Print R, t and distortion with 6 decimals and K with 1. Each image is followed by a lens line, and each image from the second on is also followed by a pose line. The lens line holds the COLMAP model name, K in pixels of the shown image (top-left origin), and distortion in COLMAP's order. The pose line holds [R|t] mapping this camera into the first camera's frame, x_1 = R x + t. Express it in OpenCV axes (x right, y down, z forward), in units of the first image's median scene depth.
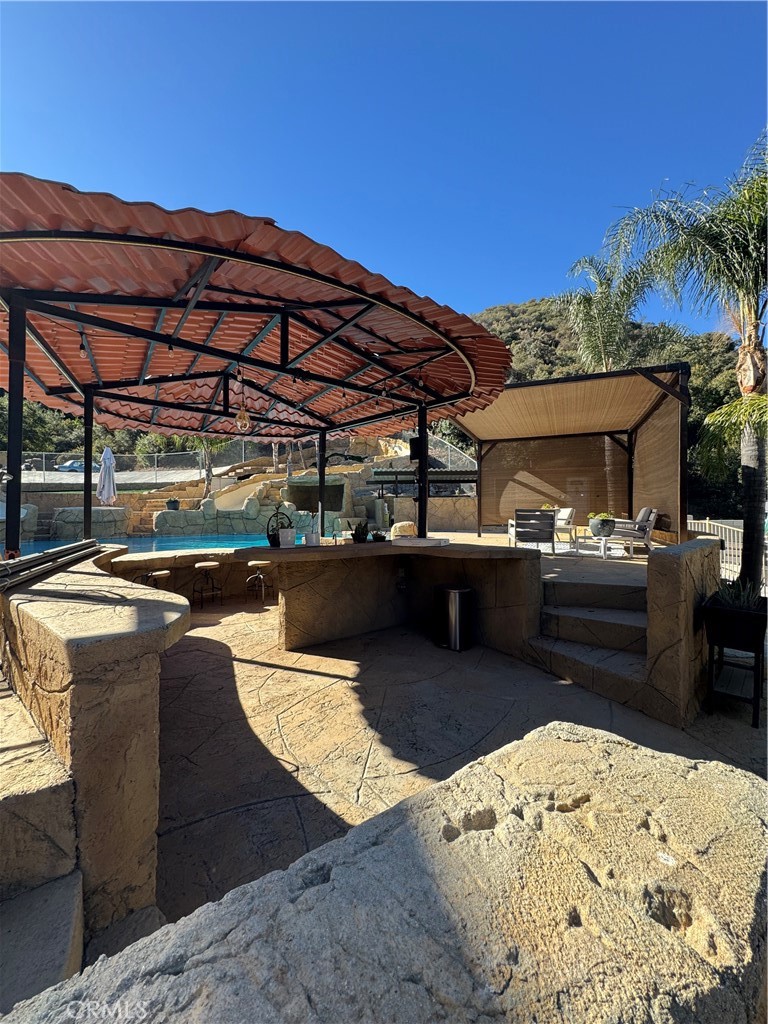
lens RADIAL K [[407.6, 0, 384.0], [0, 407.6, 512.0], [0, 0, 1]] dist [0.000969, 0.000062]
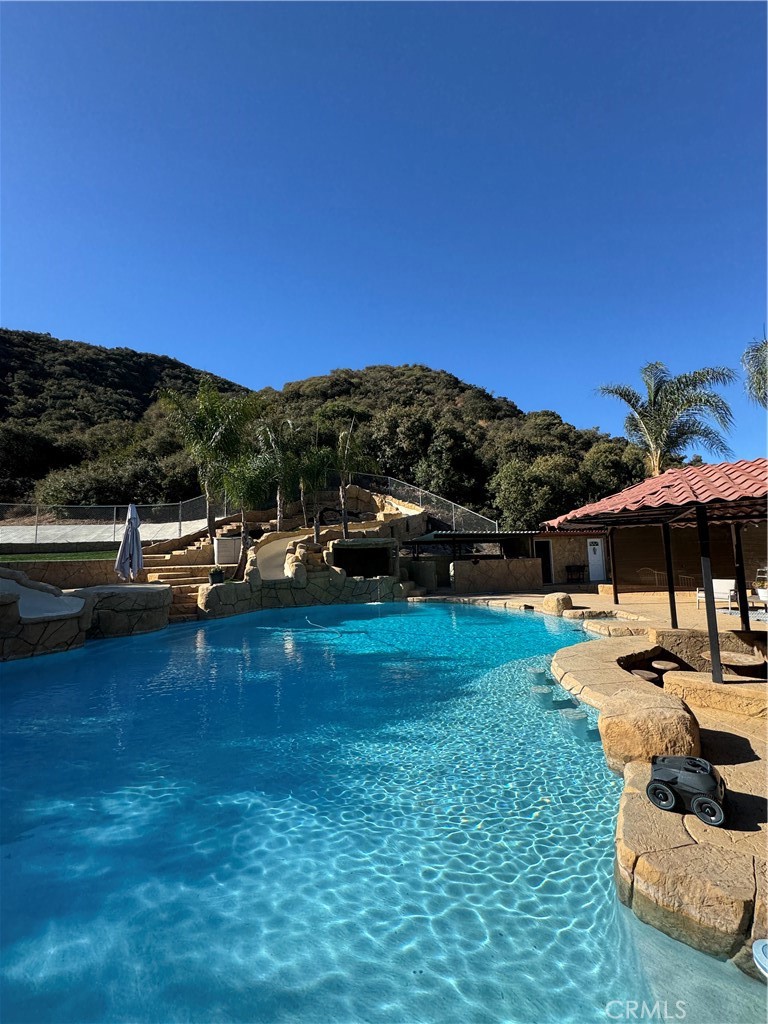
lens RADIAL K [[407.6, 0, 384.0], [0, 407.6, 512.0], [0, 0, 1]] dist [0.000969, 0.000062]
pose [[0.940357, 0.015549, 0.339833, -0.472138], [0.019657, 0.994802, -0.099909, -0.056174], [-0.339620, 0.100631, 0.935164, 0.112693]]
